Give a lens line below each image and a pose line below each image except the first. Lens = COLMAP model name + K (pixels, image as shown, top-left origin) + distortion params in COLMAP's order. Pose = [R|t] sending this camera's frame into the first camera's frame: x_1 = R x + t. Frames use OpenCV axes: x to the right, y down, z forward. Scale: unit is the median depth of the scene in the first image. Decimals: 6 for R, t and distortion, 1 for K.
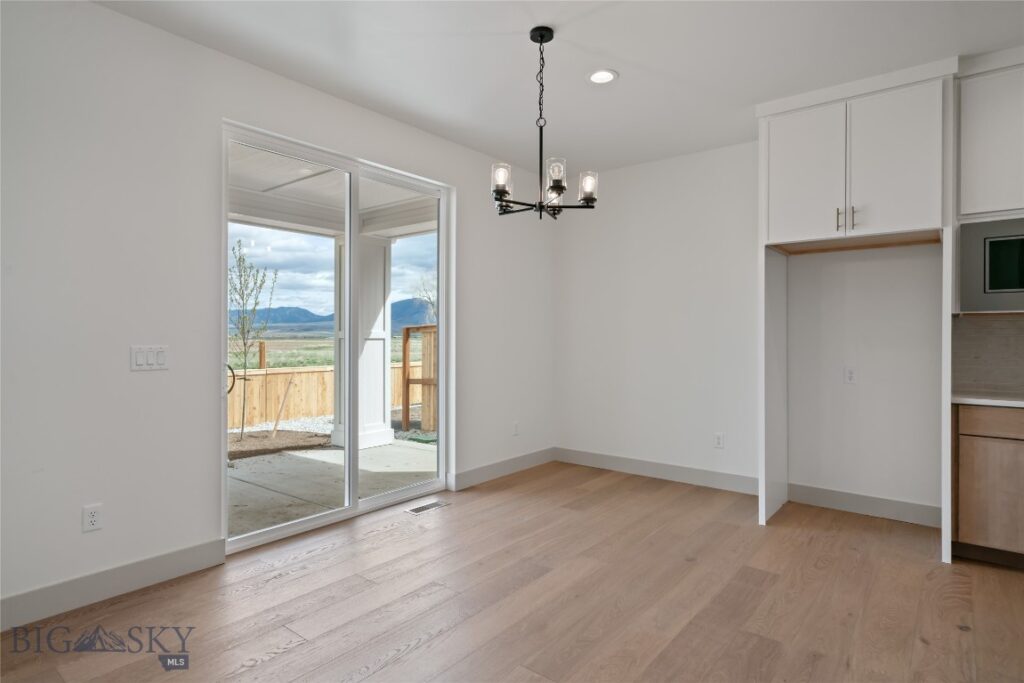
lens RADIAL K [[557.1, 0, 506.5], [0, 557.1, 336.1], [0, 0, 1]] dist [-0.005320, 0.002347]
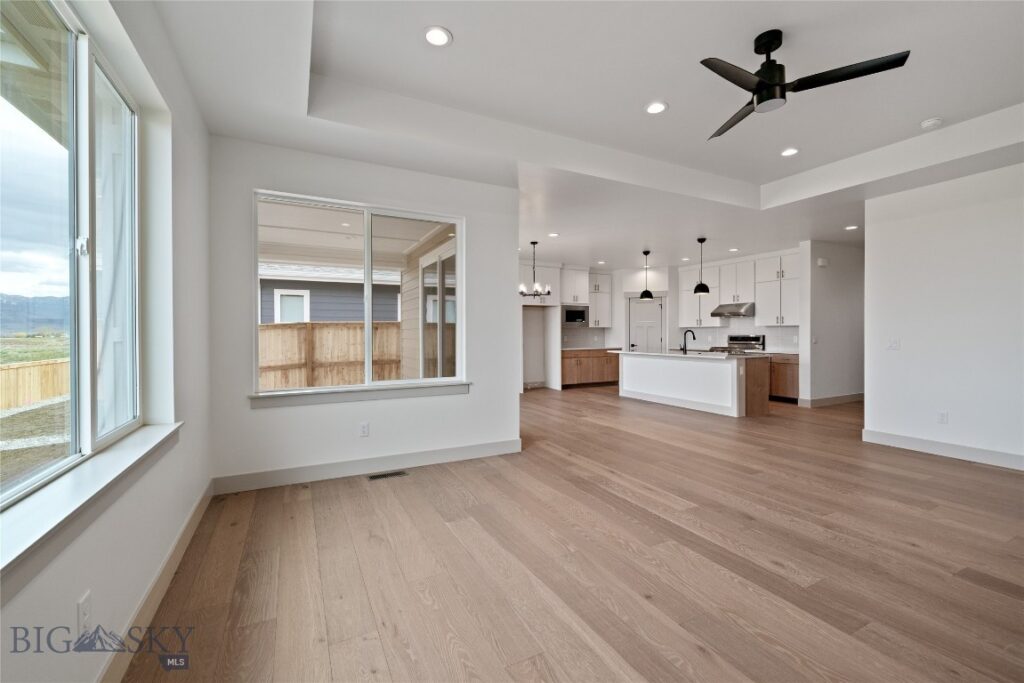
lens RADIAL K [[424.7, 0, 514.9], [0, 424.7, 338.5], [0, 0, 1]] dist [-0.000955, 0.000034]
pose [[0.397479, -0.017008, 0.917454, -2.083789], [0.007047, 0.999855, 0.015483, -0.012436], [-0.917584, 0.000311, 0.397542, 0.094353]]
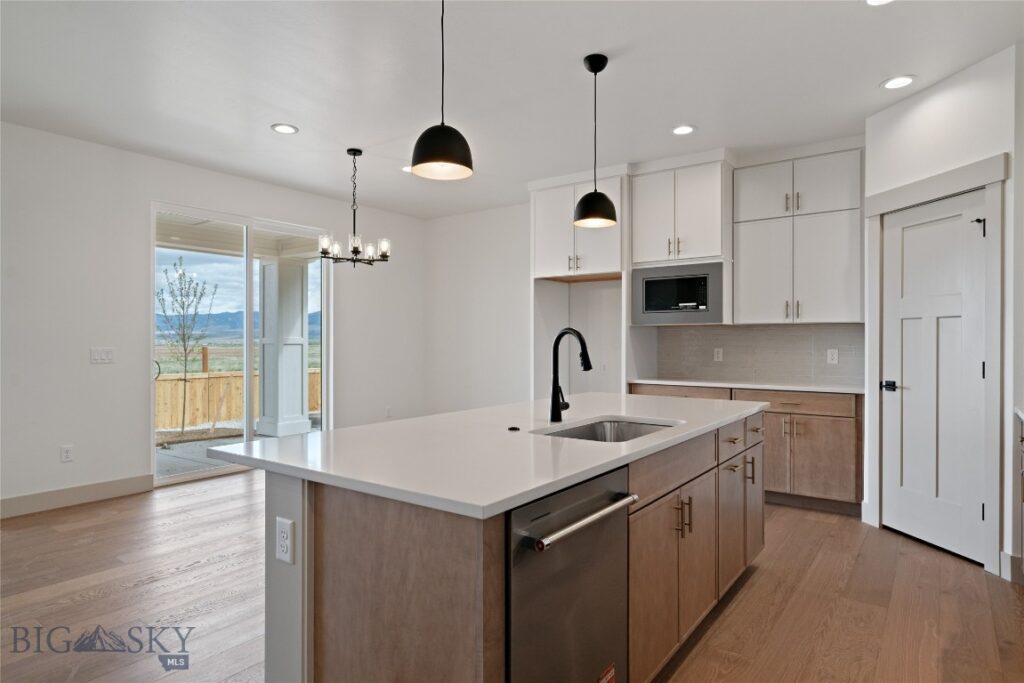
lens RADIAL K [[588.1, 0, 509.1], [0, 588.1, 340.9], [0, 0, 1]] dist [-0.004357, -0.001410]
pose [[0.998992, -0.002667, 0.044799, 0.389025], [0.002760, 0.999994, -0.002007, 0.003826], [-0.044794, 0.002128, 0.998994, -0.637532]]
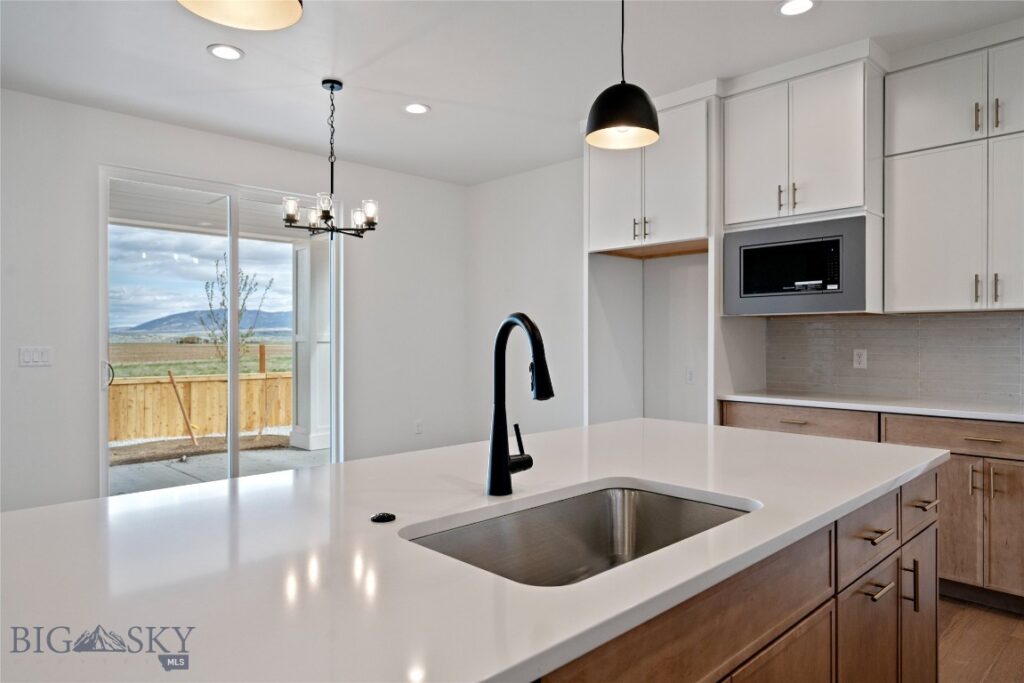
lens RADIAL K [[644.3, 0, 508.7], [0, 644.3, 340.1], [0, 0, 1]] dist [0.004775, -0.003563]
pose [[0.991914, -0.002544, -0.126886, 0.553709], [0.002663, 0.999996, 0.000767, 0.002968], [0.126884, -0.001099, 0.991917, -0.289618]]
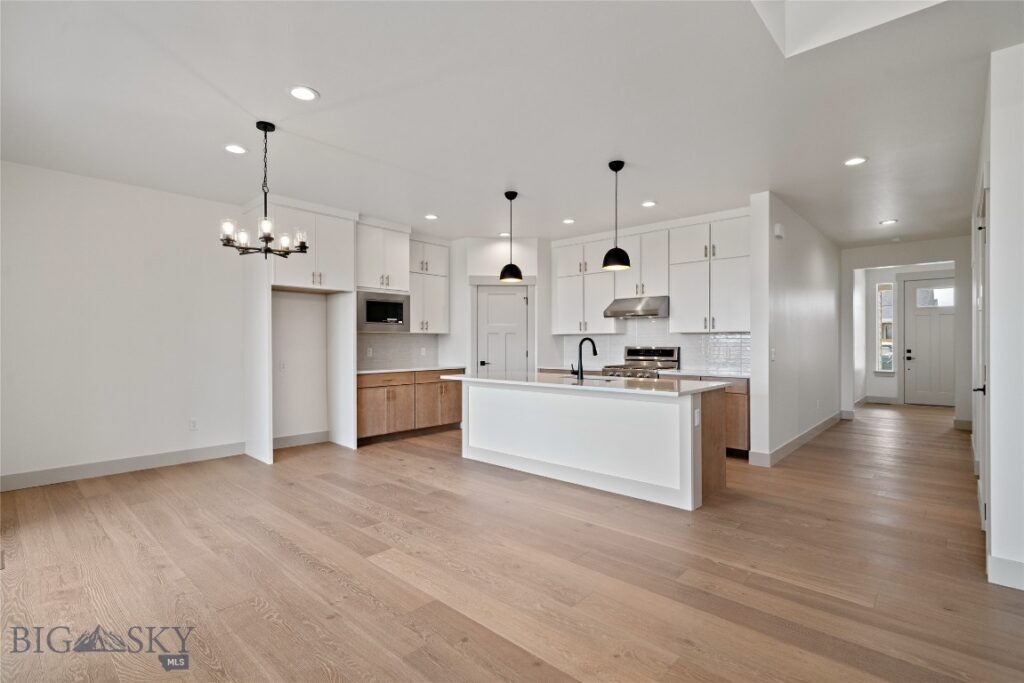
lens RADIAL K [[485.2, 0, 509.9], [0, 485.2, 343.9], [0, 0, 1]] dist [0.001771, 0.000365]
pose [[0.063498, -0.004371, 0.997972, -1.006084], [0.001527, 0.999990, 0.004283, -0.002856], [-0.997981, 0.001252, 0.063504, 0.287512]]
